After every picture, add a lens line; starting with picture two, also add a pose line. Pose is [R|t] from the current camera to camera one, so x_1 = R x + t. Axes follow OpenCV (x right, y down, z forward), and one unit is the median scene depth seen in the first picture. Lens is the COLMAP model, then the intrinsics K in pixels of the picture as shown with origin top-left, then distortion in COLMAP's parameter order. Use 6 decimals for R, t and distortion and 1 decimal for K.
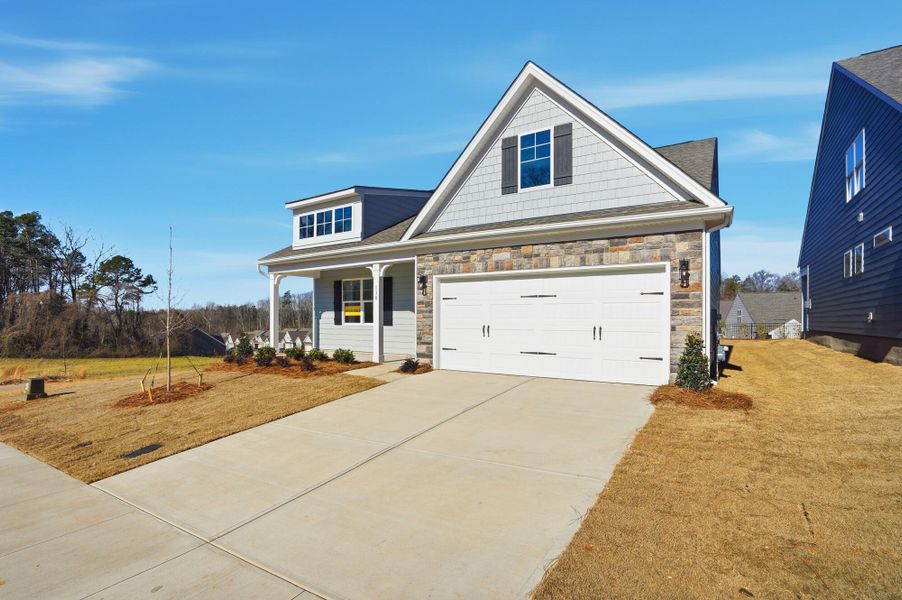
lens RADIAL K [[428.8, 0, 456.2], [0, 428.8, 318.2], [0, 0, 1]] dist [-0.052596, 0.019921]
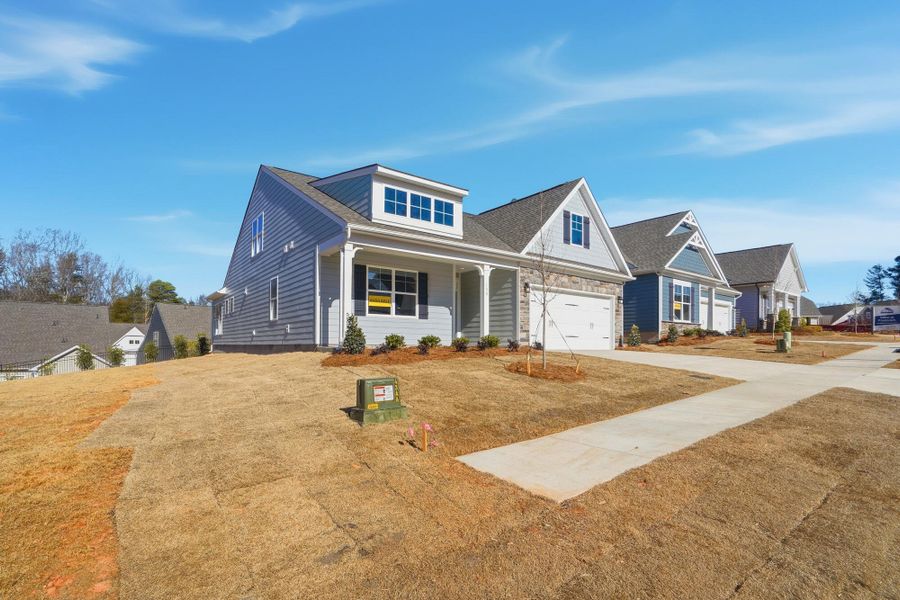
lens RADIAL K [[433.4, 0, 448.9], [0, 433.4, 347.3], [0, 0, 1]] dist [-0.050476, -0.000061]
pose [[0.350606, -0.003235, 0.936517, -1.476256], [-0.007631, 0.999951, 0.006310, 0.103981], [-0.936492, -0.009359, 0.350564, 0.738972]]
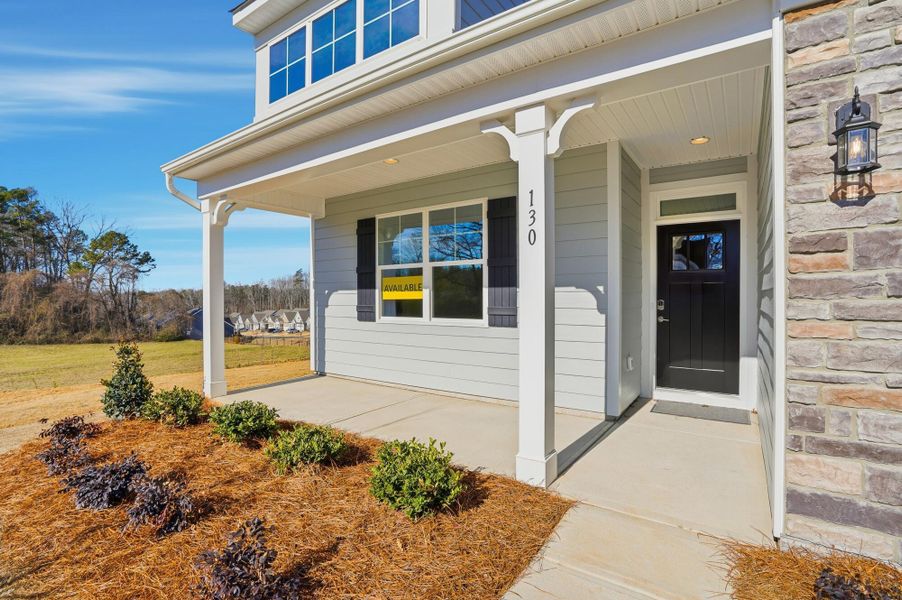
lens RADIAL K [[428.9, 0, 451.0], [0, 428.9, 300.0], [0, 0, 1]] dist [-0.052917, 0.019749]
pose [[0.999331, -0.006411, -0.036016, -0.248874], [0.006732, 0.999938, 0.008816, -0.012963], [0.035957, -0.009053, 0.999312, 0.806852]]
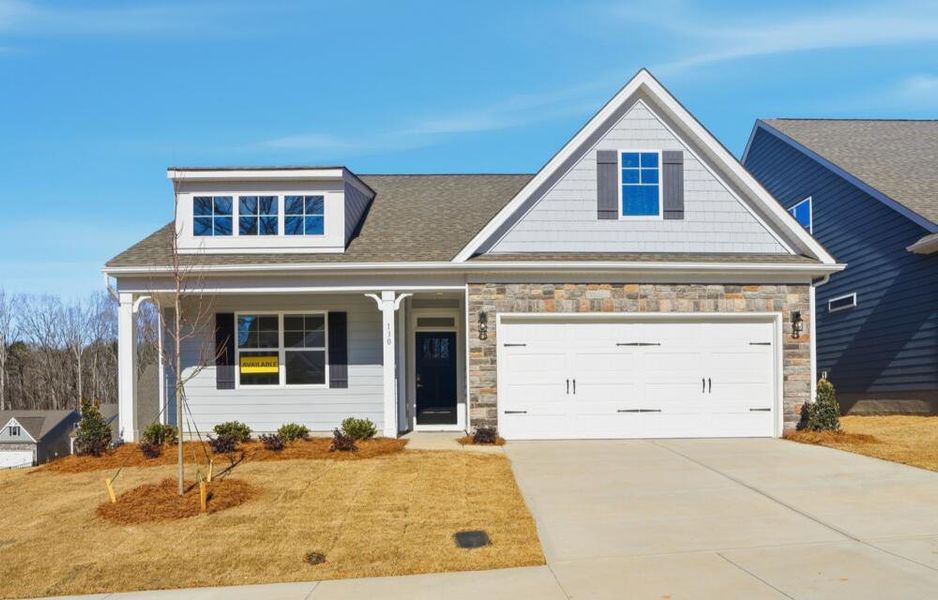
lens RADIAL K [[707.6, 0, 473.1], [0, 707.6, 409.9], [0, 0, 1]] dist [-0.036837, 0.006221]
pose [[0.826293, -0.016815, 0.562990, -0.768090], [0.011679, 0.999851, 0.012721, 0.050912], [-0.563120, -0.003936, 0.826366, 0.014778]]
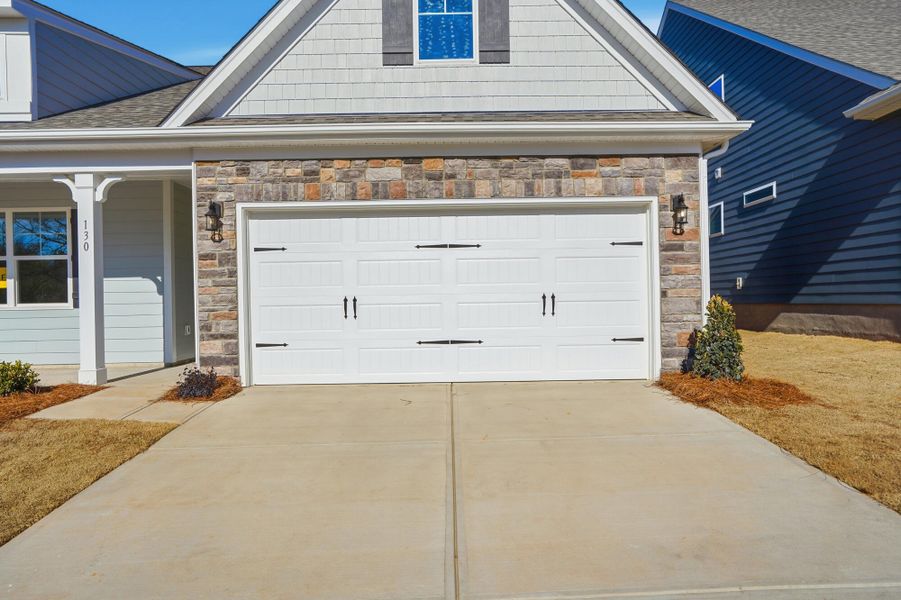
lens RADIAL K [[574.6, 0, 450.5], [0, 574.6, 300.0], [0, 0, 1]] dist [-0.039451, 0.049285]
pose [[0.843808, -0.017984, 0.536344, -0.204196], [0.018428, 0.999820, 0.004531, 0.017306], [-0.536329, 0.006060, 0.843987, 0.284630]]
